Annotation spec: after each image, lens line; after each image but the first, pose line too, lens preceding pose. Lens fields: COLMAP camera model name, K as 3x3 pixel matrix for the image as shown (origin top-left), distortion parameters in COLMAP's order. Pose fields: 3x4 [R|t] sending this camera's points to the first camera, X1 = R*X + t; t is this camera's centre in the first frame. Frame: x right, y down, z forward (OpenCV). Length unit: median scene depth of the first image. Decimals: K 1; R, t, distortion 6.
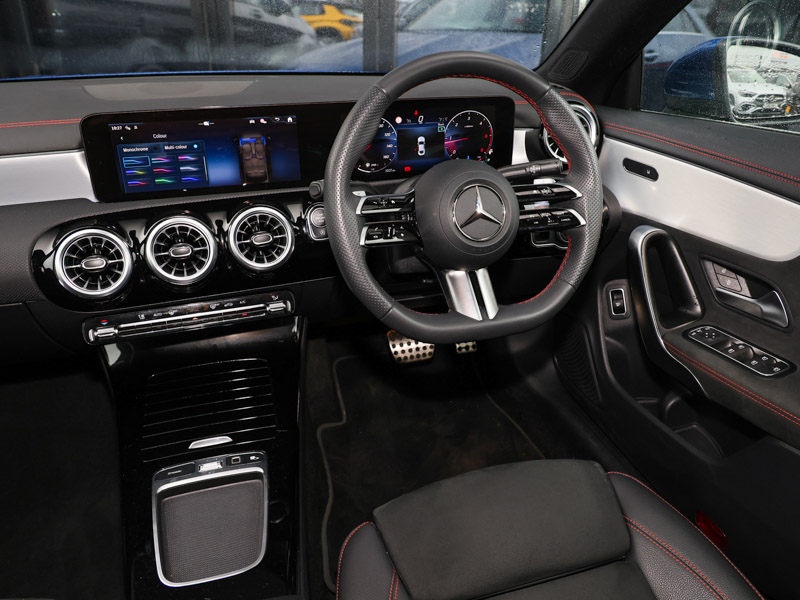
lens RADIAL K [[620.6, 0, 409.8], [0, 620.6, 294.8], [0, 0, 1]] dist [0.007050, 0.002026]
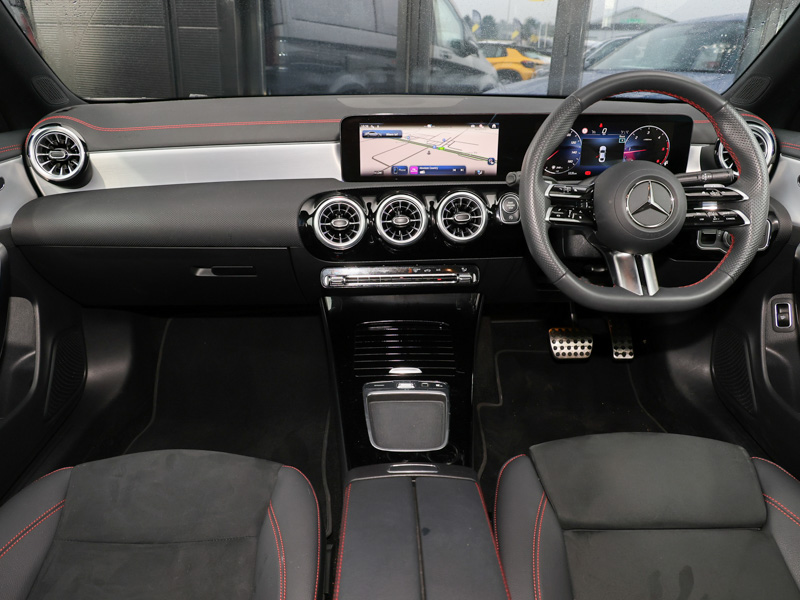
lens RADIAL K [[622.6, 0, 395.2], [0, 622.6, 296.1], [0, 0, 1]] dist [-0.000939, 0.000524]
pose [[0.958431, 0.105024, -0.265294, -0.018046], [-0.120112, 0.991903, -0.041256, 0.133065], [0.258813, 0.071405, 0.963285, -0.228966]]
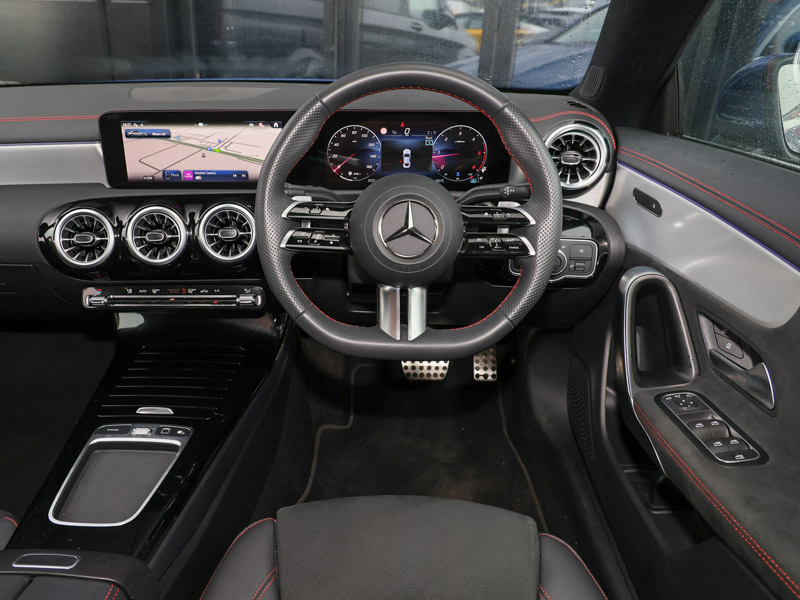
lens RADIAL K [[623.6, 0, 346.0], [0, 623.6, 296.2], [0, 0, 1]] dist [-0.005363, -0.000225]
pose [[0.937584, 0.136763, -0.319739, 0.307598], [-0.142008, 0.989841, 0.006972, -0.019603], [0.317444, 0.038869, 0.947480, 0.048807]]
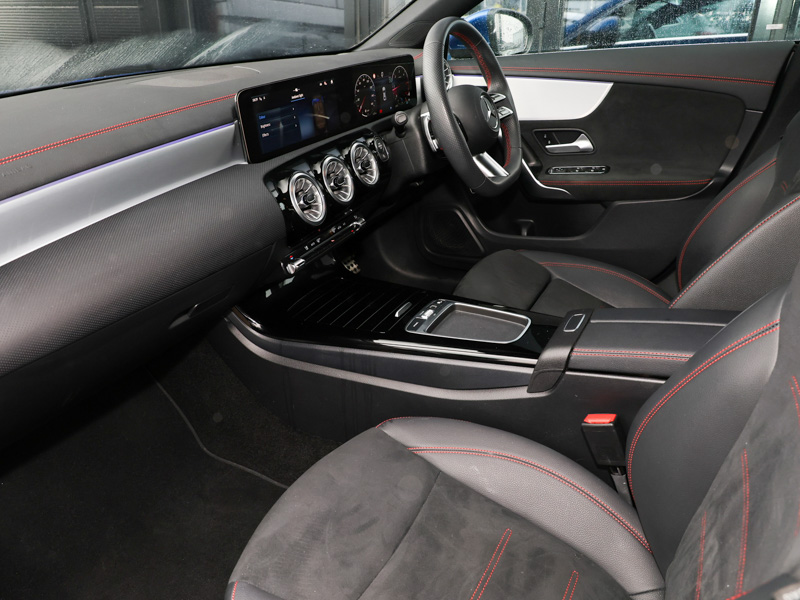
lens RADIAL K [[622.6, 0, 395.2], [0, 622.6, 296.1], [0, 0, 1]] dist [-0.000939, 0.000524]
pose [[0.714983, -0.331545, 0.615531, -1.109956], [0.338003, 0.934601, 0.110792, 0.047284], [-0.612008, 0.128837, 0.780287, -0.067592]]
